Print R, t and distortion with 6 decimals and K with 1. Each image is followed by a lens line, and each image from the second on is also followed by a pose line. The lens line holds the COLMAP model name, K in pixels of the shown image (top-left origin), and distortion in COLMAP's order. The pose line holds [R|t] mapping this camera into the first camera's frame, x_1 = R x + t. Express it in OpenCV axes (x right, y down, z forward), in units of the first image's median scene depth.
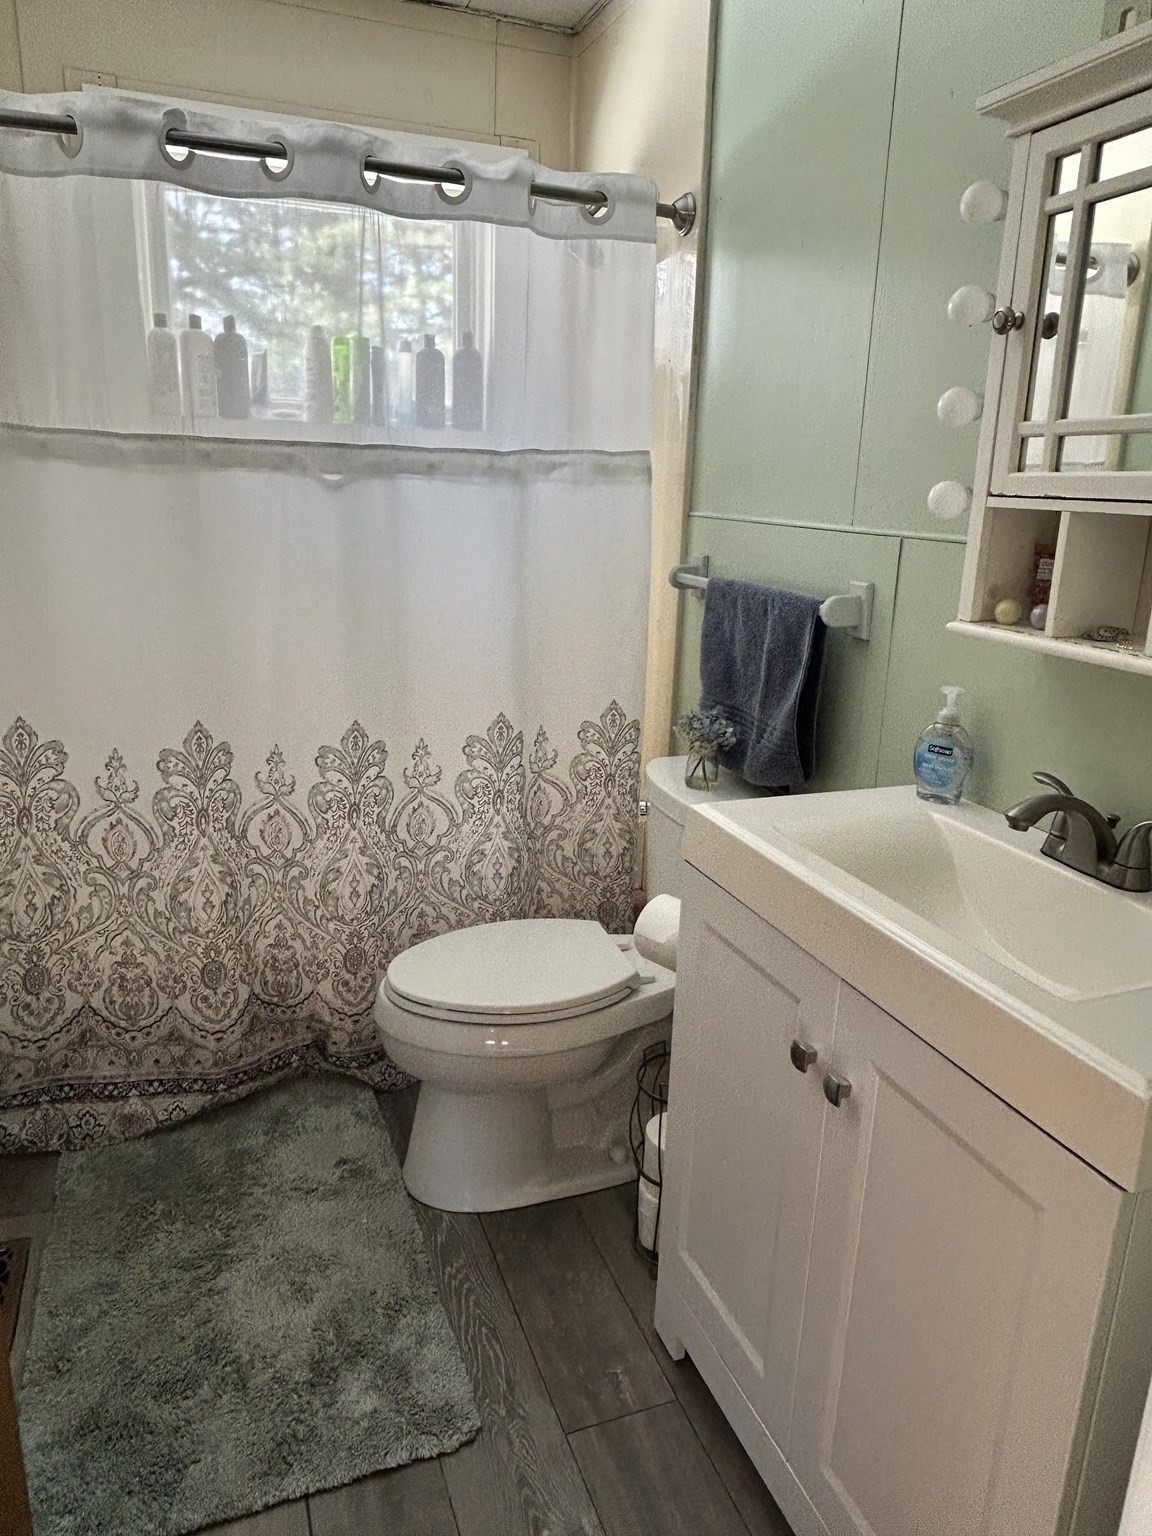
lens RADIAL K [[1022.8, 0, 568.1], [0, 1022.8, 764.0], [0, 0, 1]] dist [-0.032779, 0.005716]
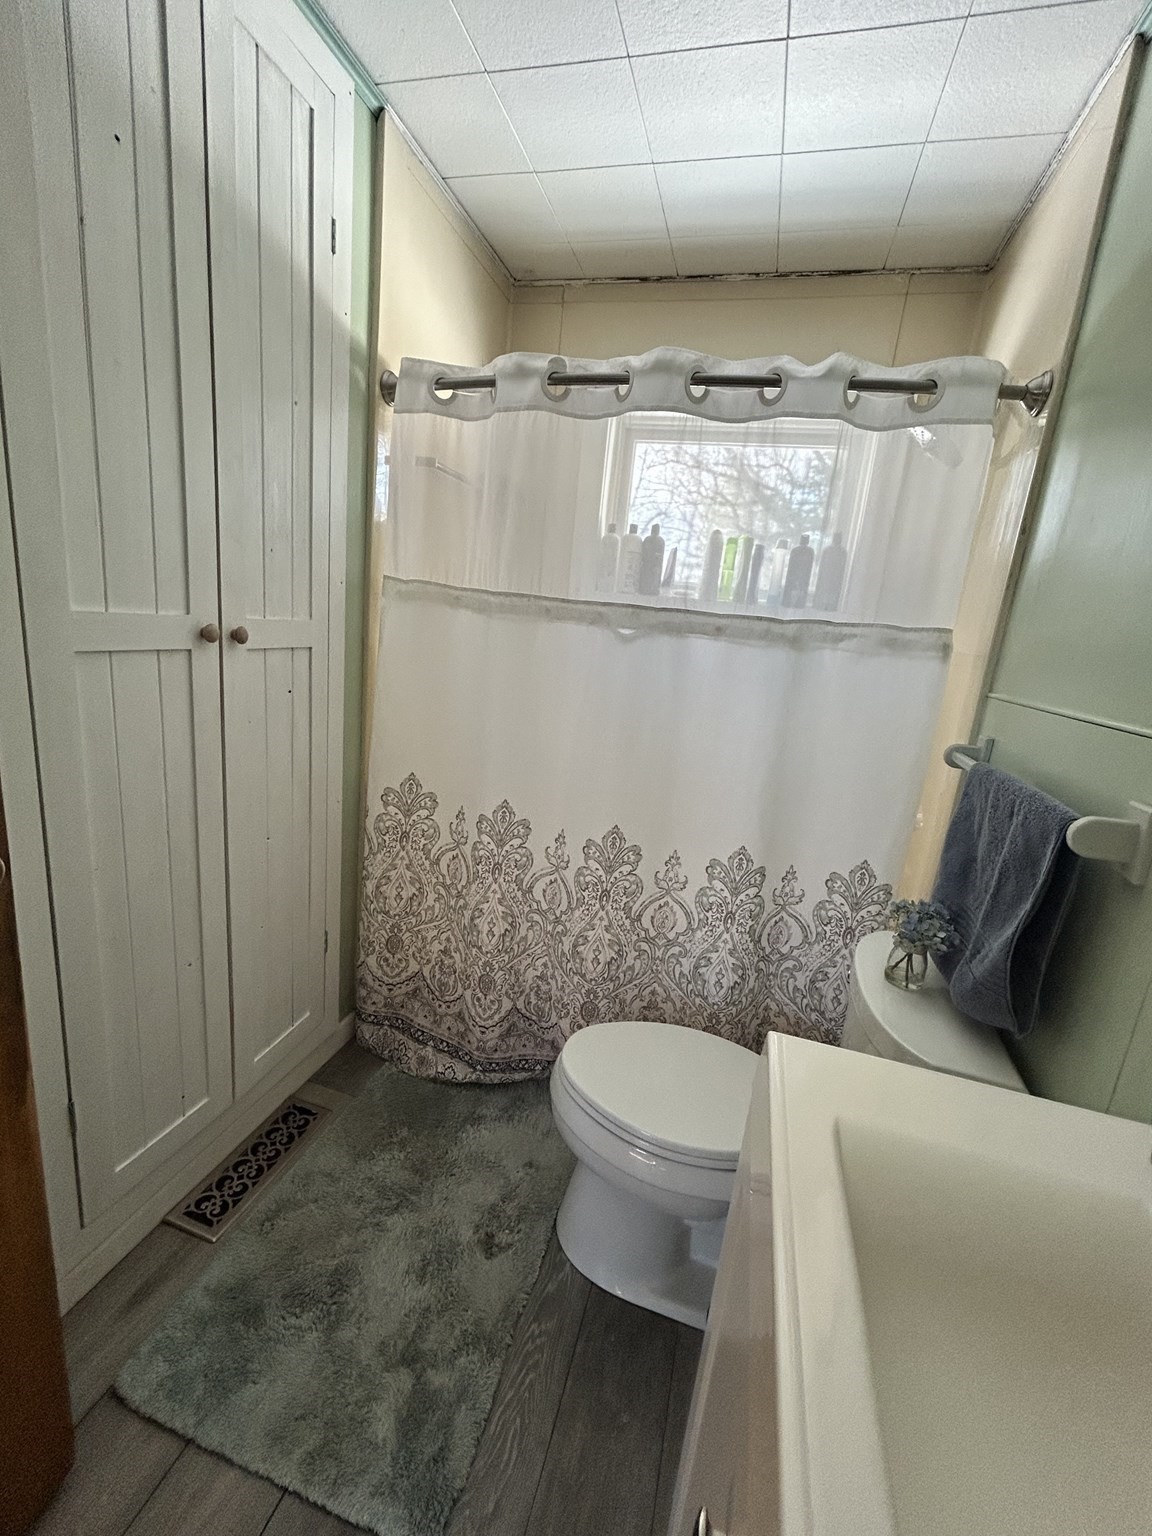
lens RADIAL K [[619.1, 0, 587.5], [0, 619.1, 762.8], [0, 0, 1]] dist [-0.002202, 0.000991]
pose [[0.807506, 0.171887, -0.564260, 0.171886], [-0.224822, 0.974079, -0.025012, -0.088048], [0.545334, 0.147055, 0.825219, 0.343010]]
